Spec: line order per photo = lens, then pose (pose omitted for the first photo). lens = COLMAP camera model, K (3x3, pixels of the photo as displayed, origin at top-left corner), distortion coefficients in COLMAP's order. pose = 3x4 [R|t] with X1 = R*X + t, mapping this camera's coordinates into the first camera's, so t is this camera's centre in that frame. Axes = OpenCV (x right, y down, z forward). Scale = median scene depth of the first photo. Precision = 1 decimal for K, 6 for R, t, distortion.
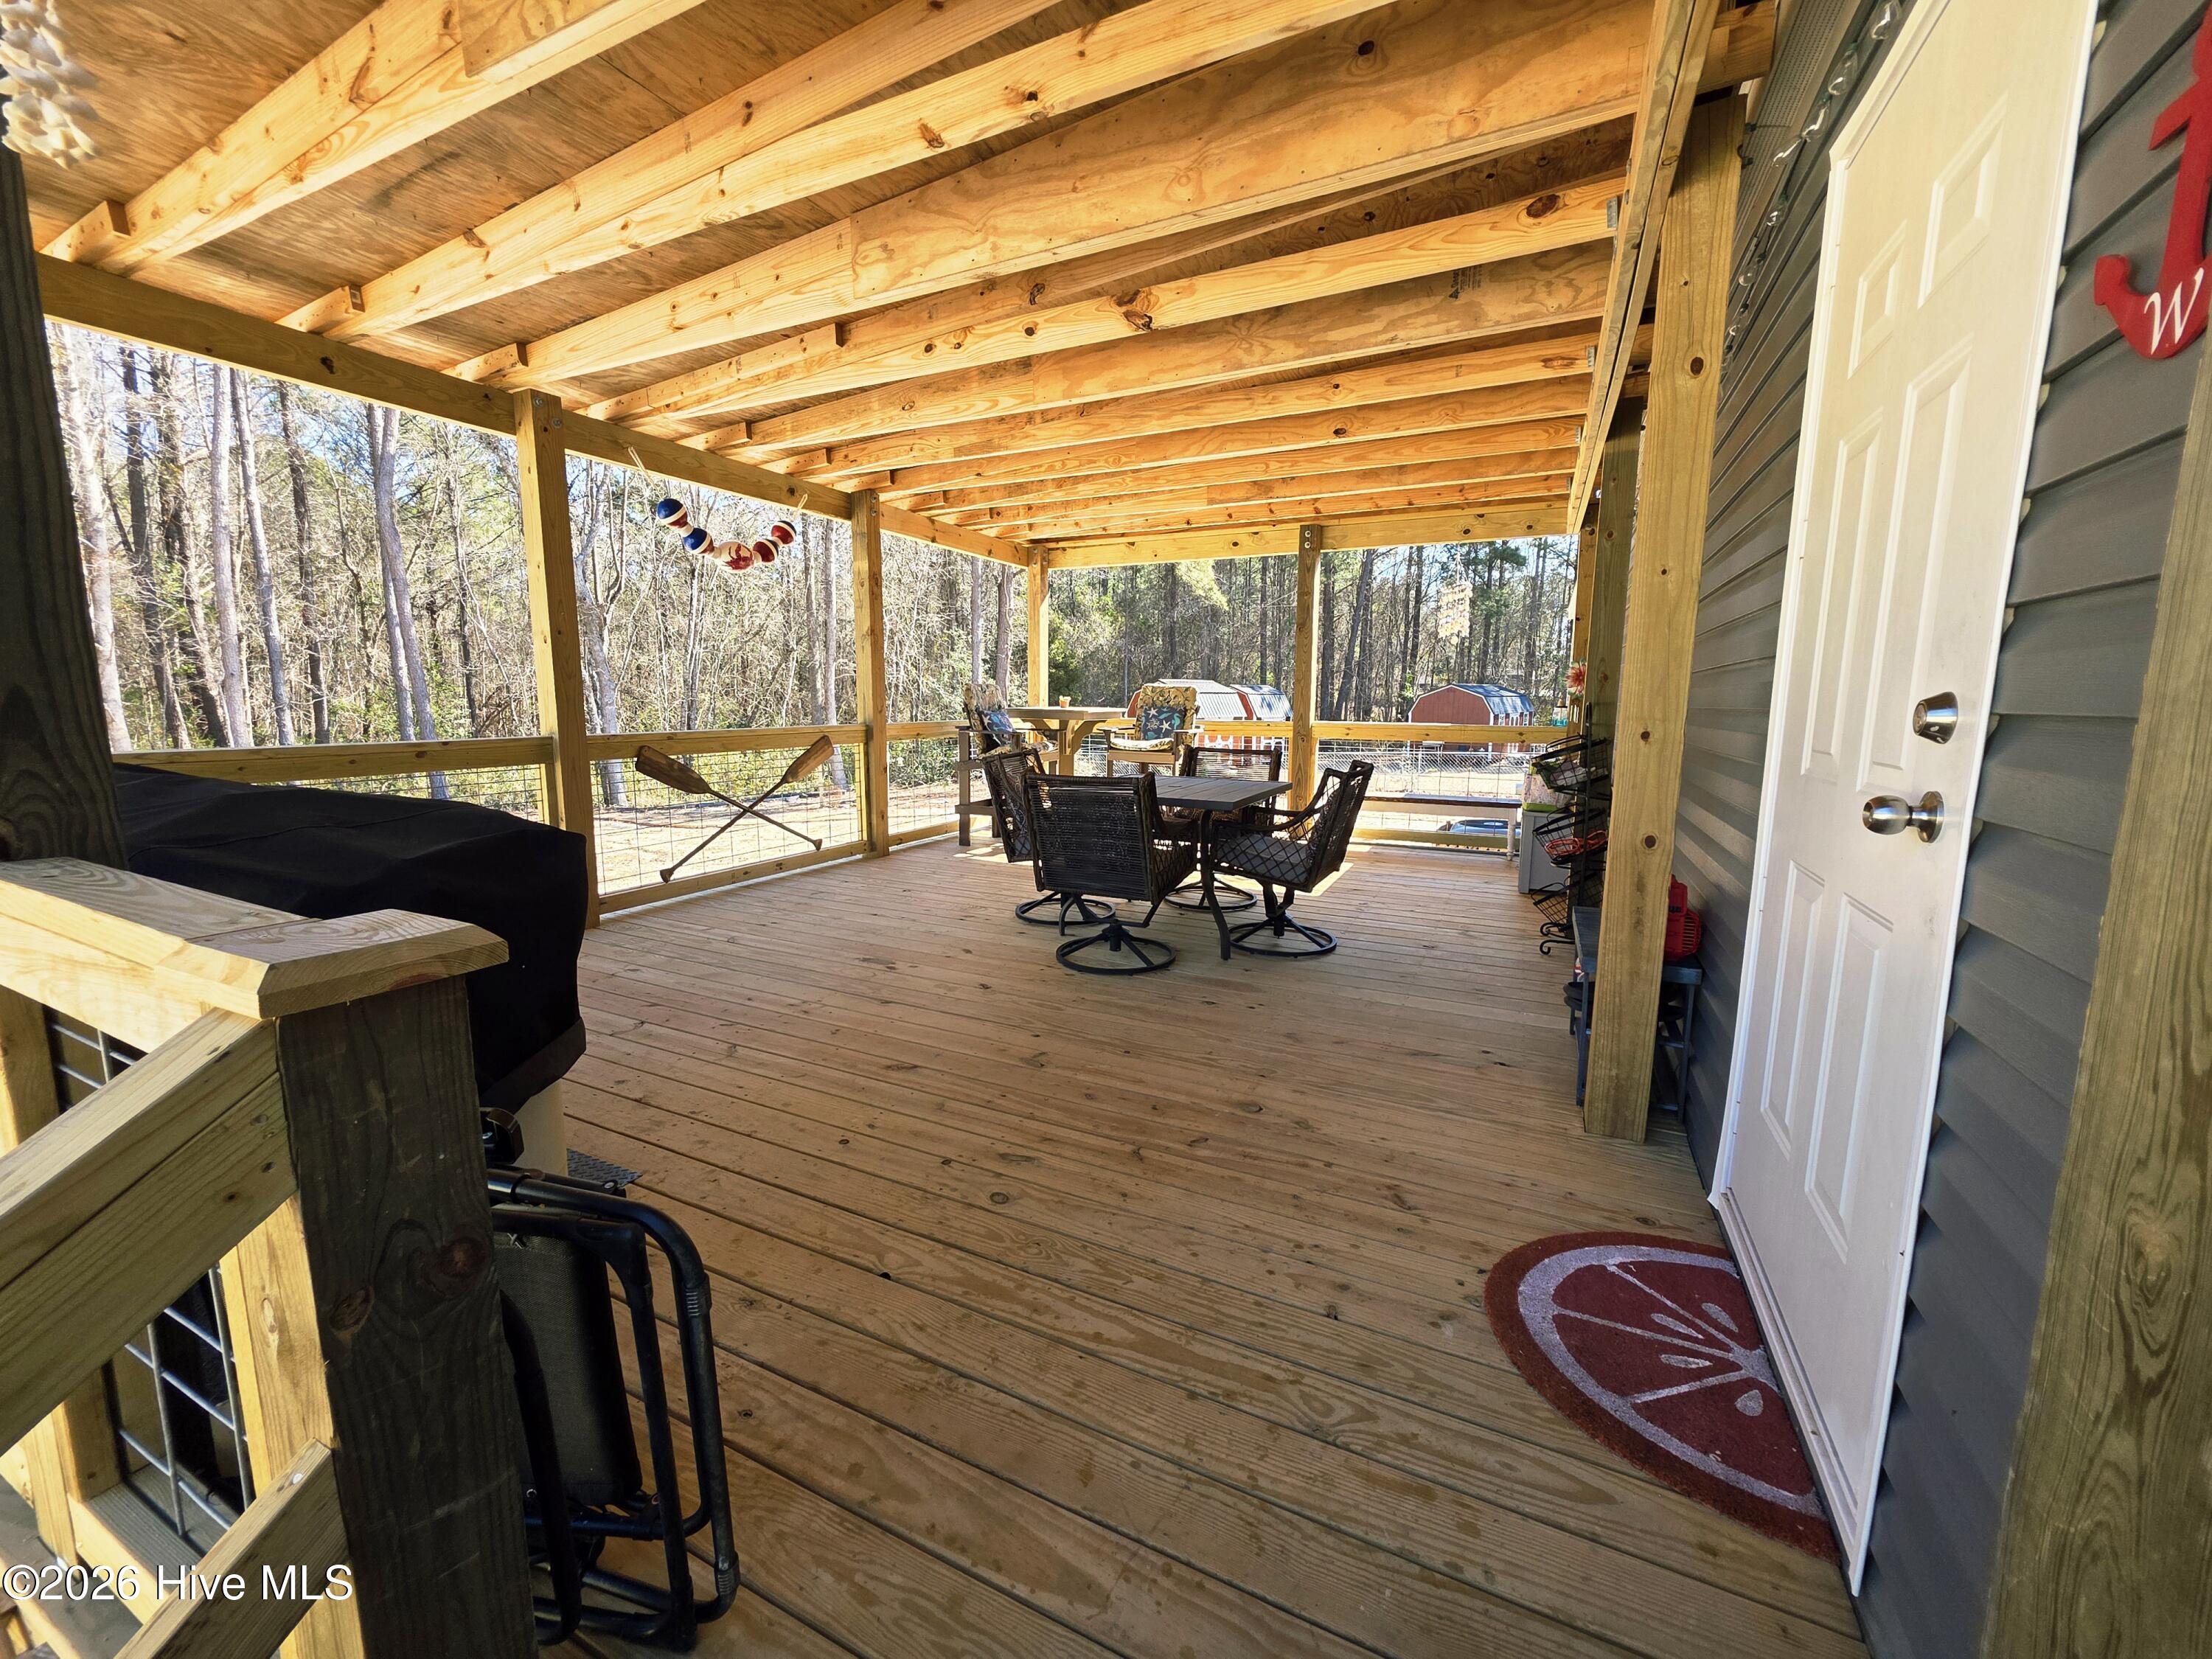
lens RADIAL K [[885.4, 0, 1099.5], [0, 885.4, 825.2], [0, 0, 1]] dist [-0.000044, 0.000465]
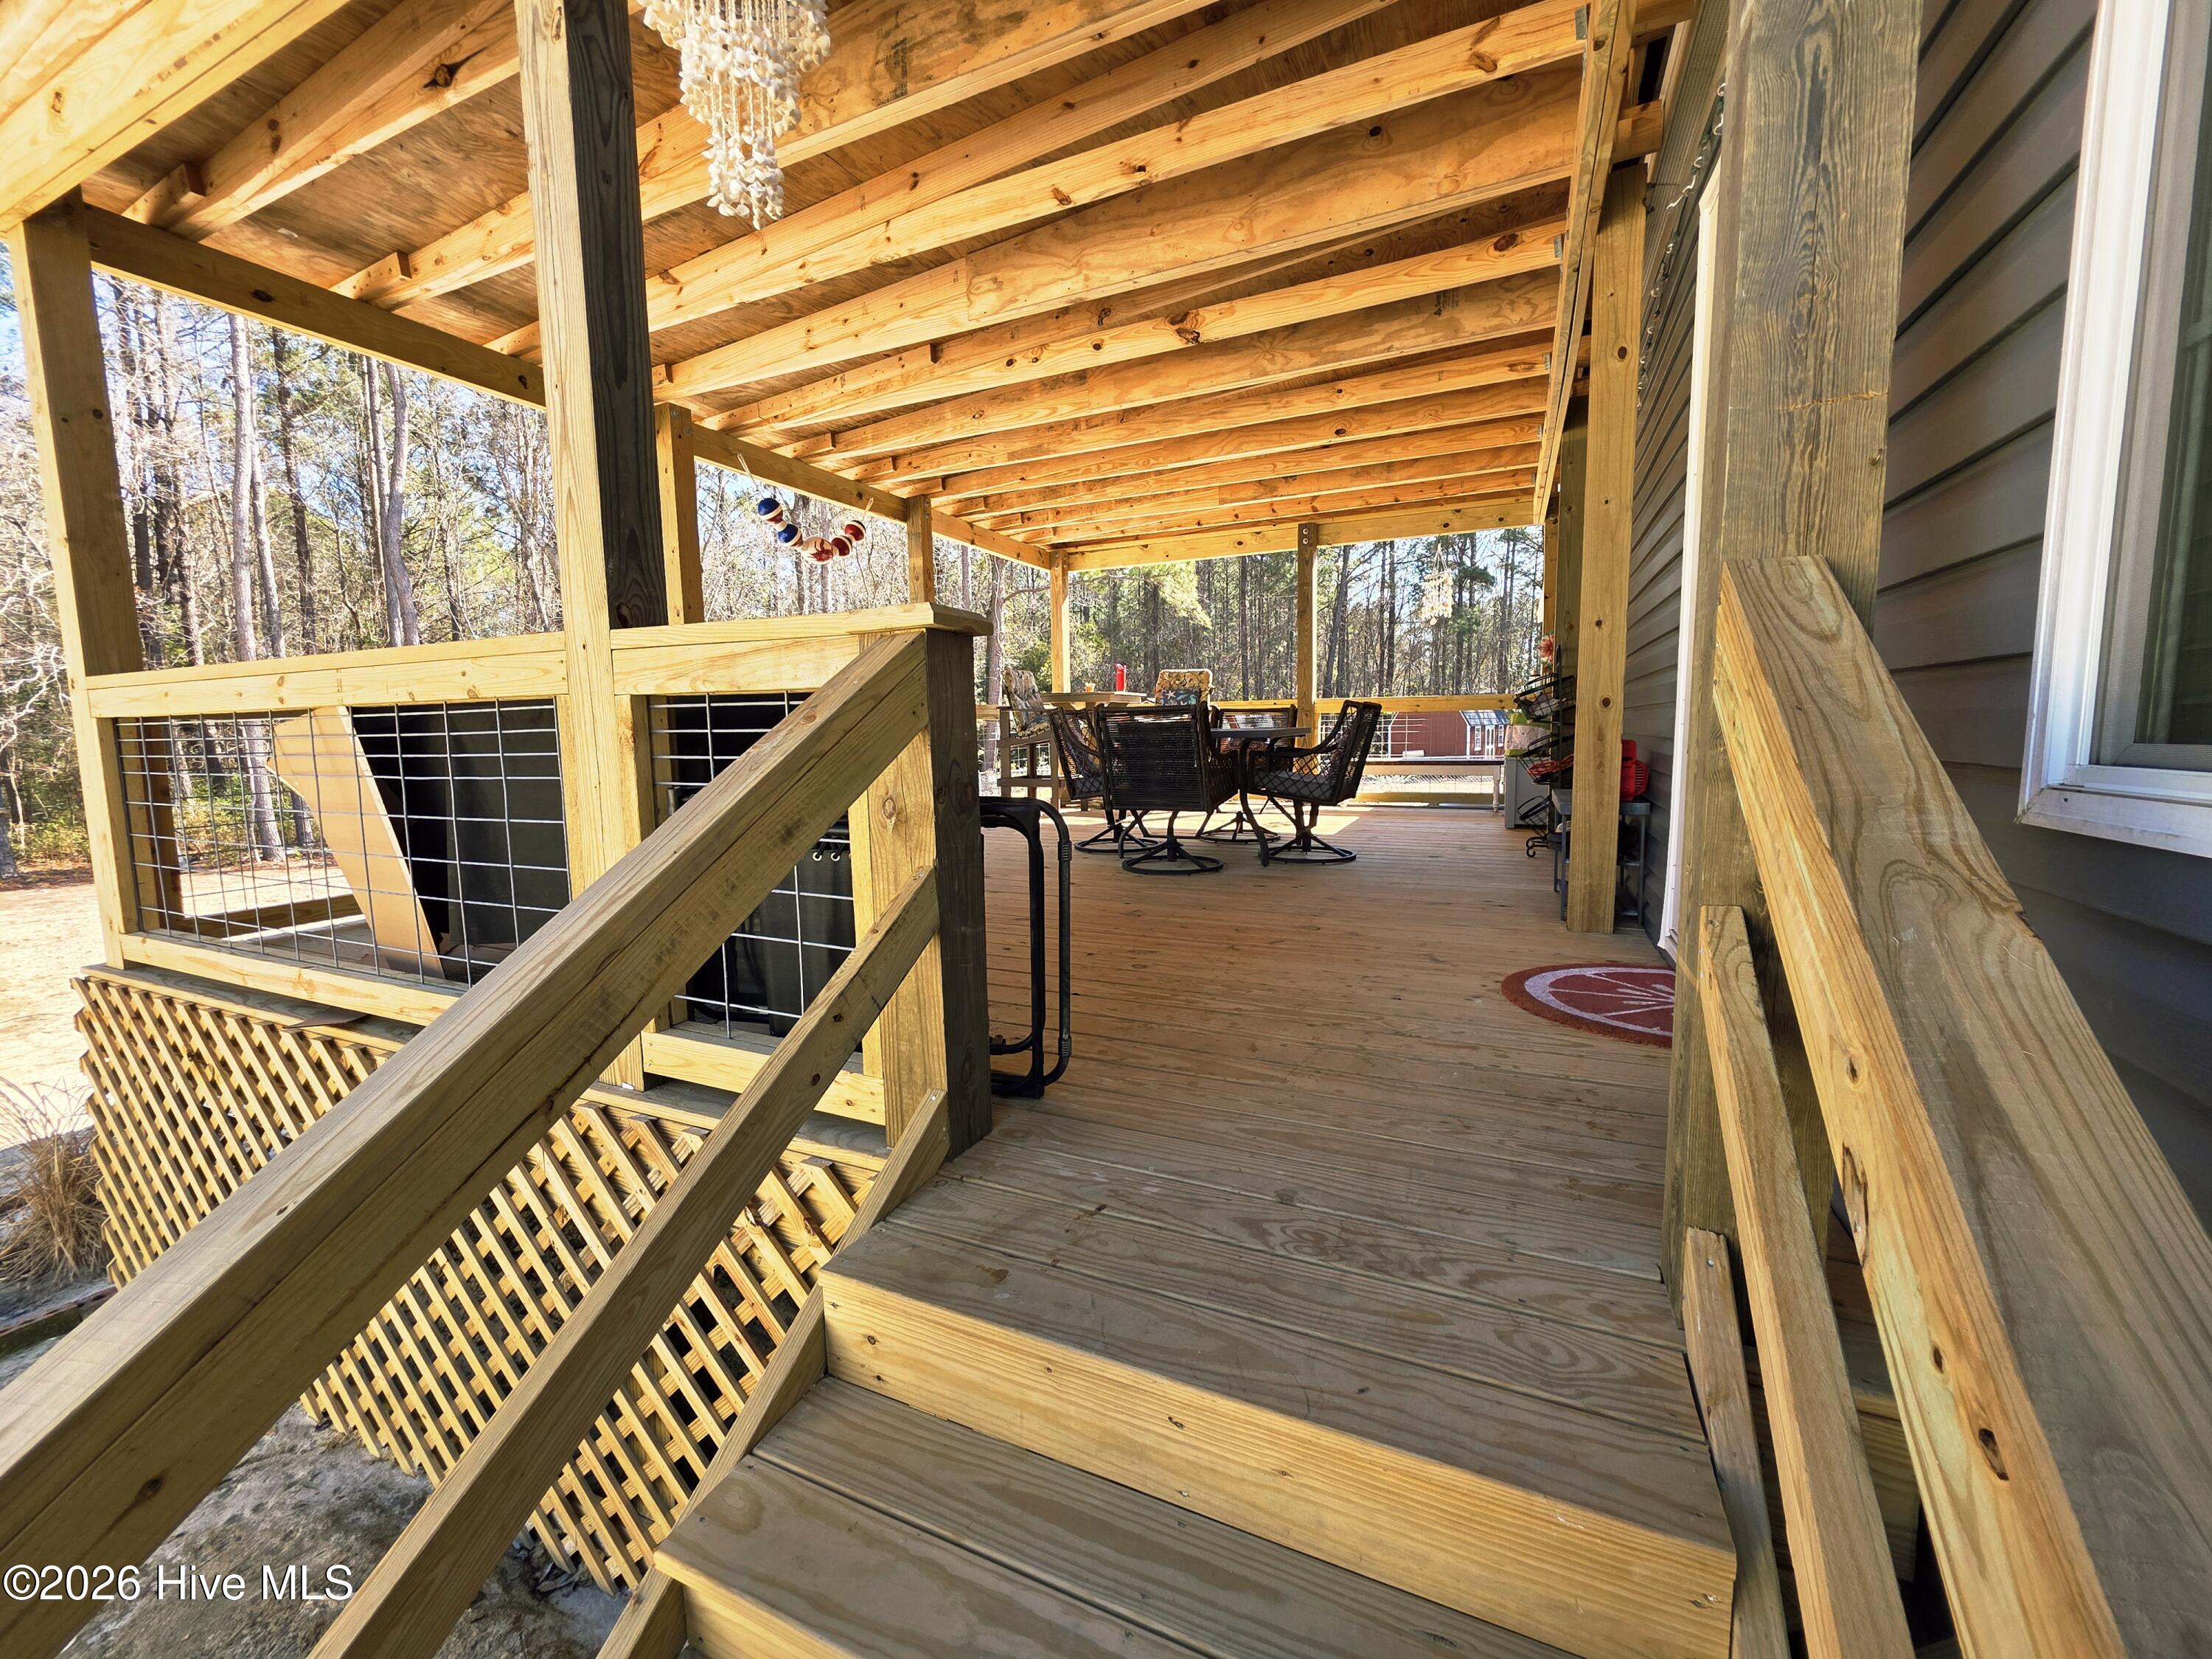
lens RADIAL K [[885.4, 0, 1100.6], [0, 885.4, 824.8], [0, 0, 1]] dist [-0.000044, 0.000465]
pose [[0.999439, -0.025732, 0.021428, -0.111573], [0.026454, 0.999069, -0.034084, 0.143073], [-0.020531, 0.034632, 0.999189, -0.200425]]
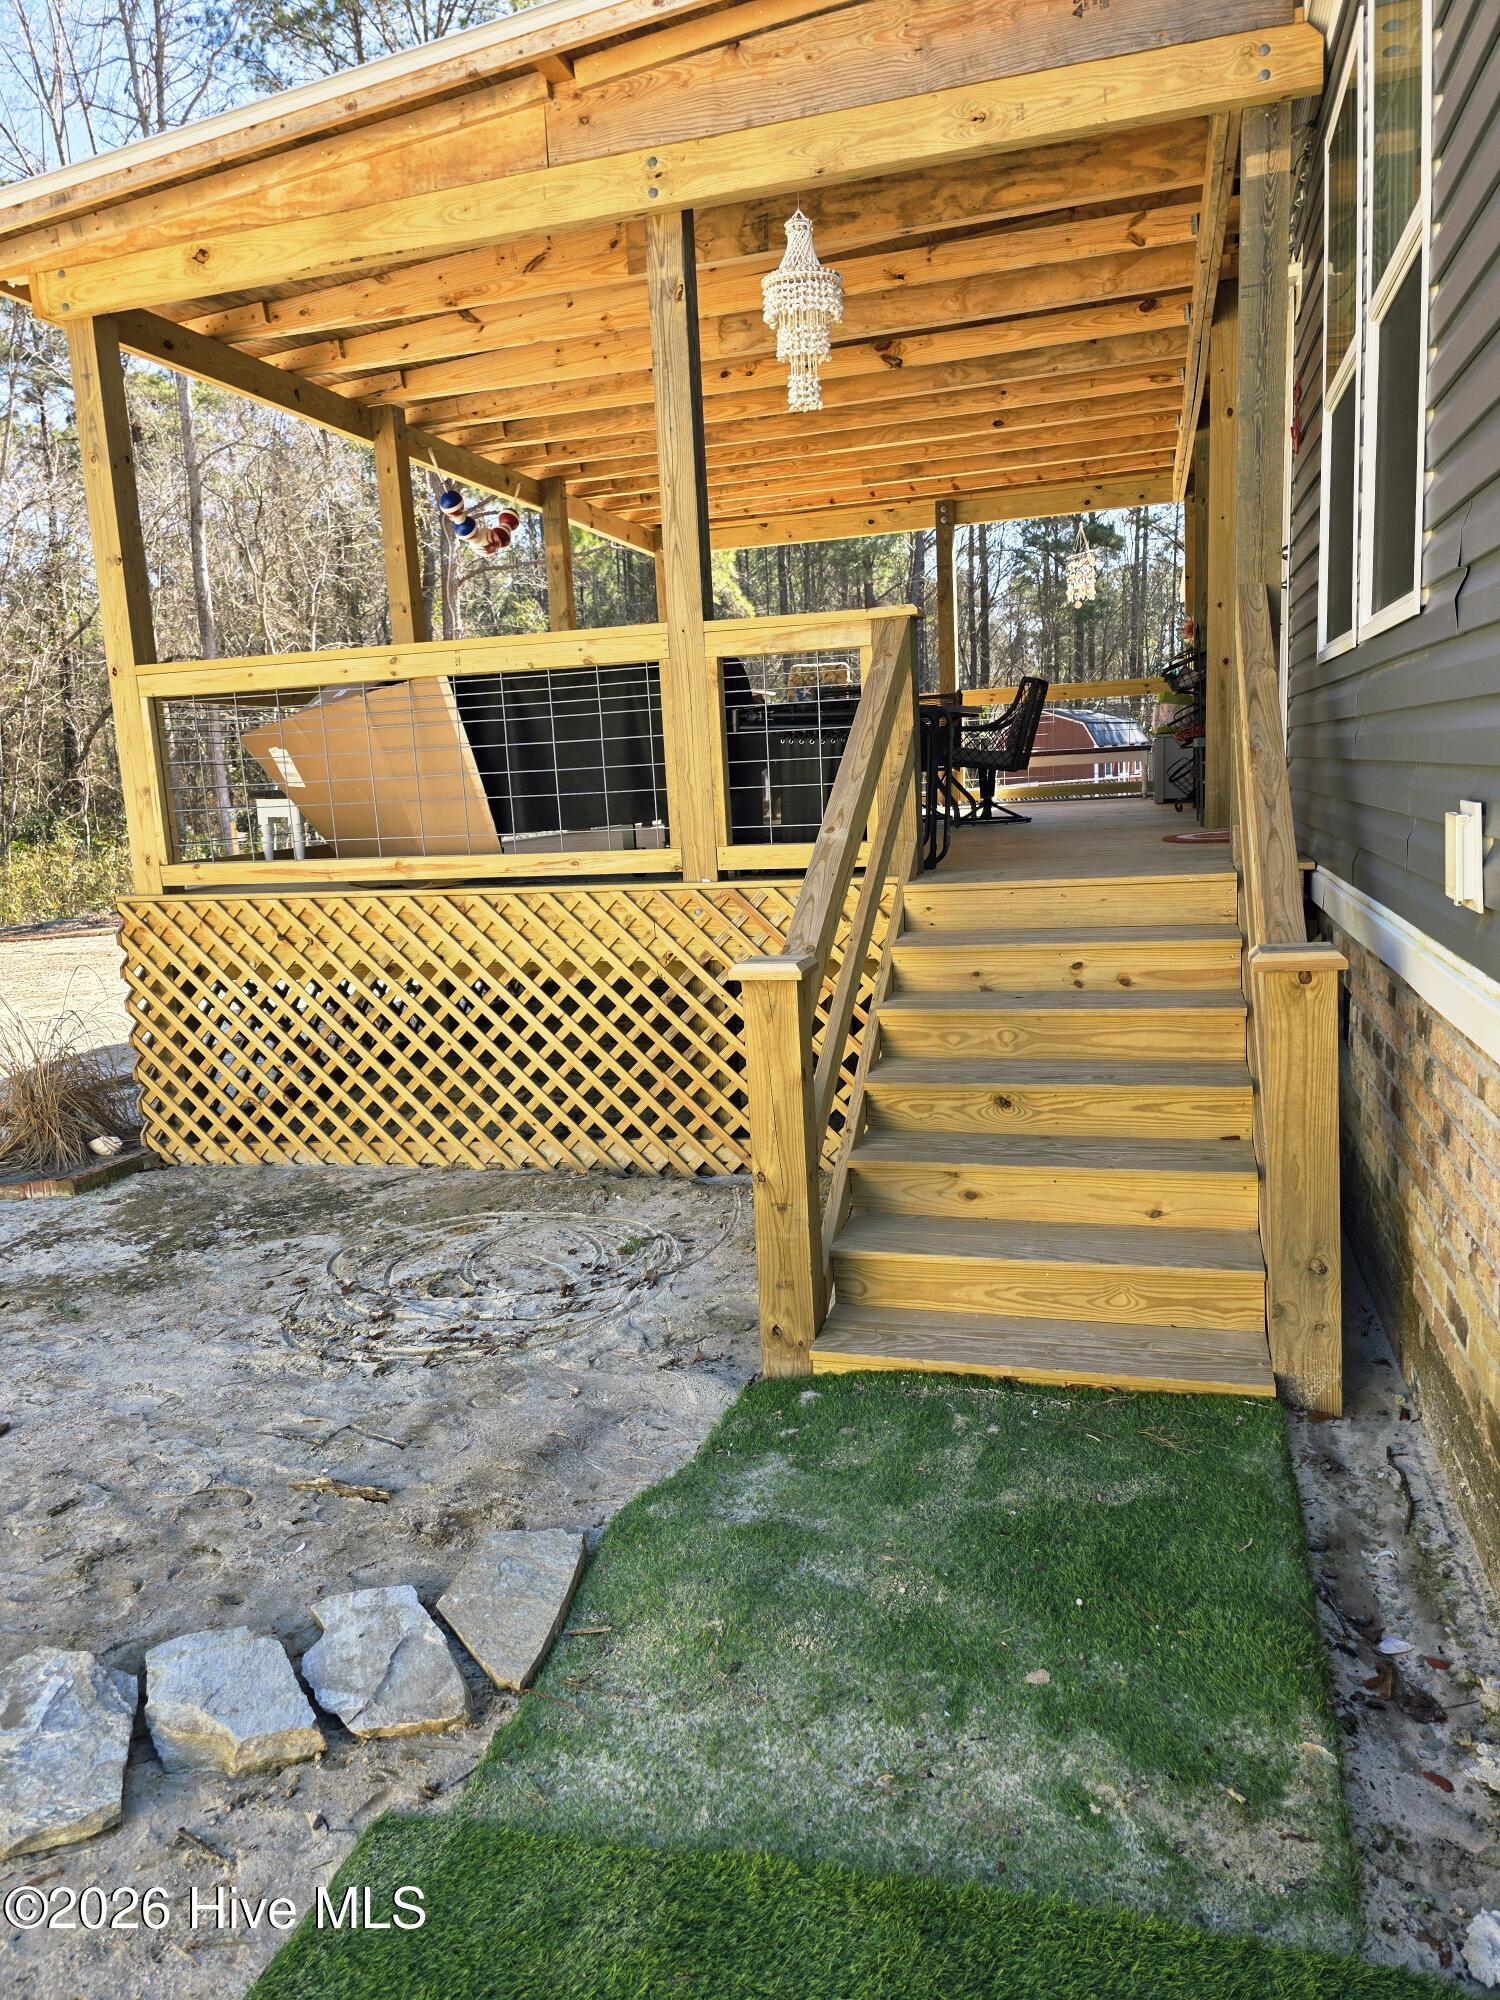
lens RADIAL K [[1340.2, 0, 758.8], [0, 1340.2, 1001.2], [0, 0, 1]] dist [0.034923, -0.006363]
pose [[0.982615, -0.086234, 0.164415, -0.567892], [0.082120, 0.996119, 0.031671, 0.357566], [-0.166508, -0.017618, 0.985883, -1.069932]]
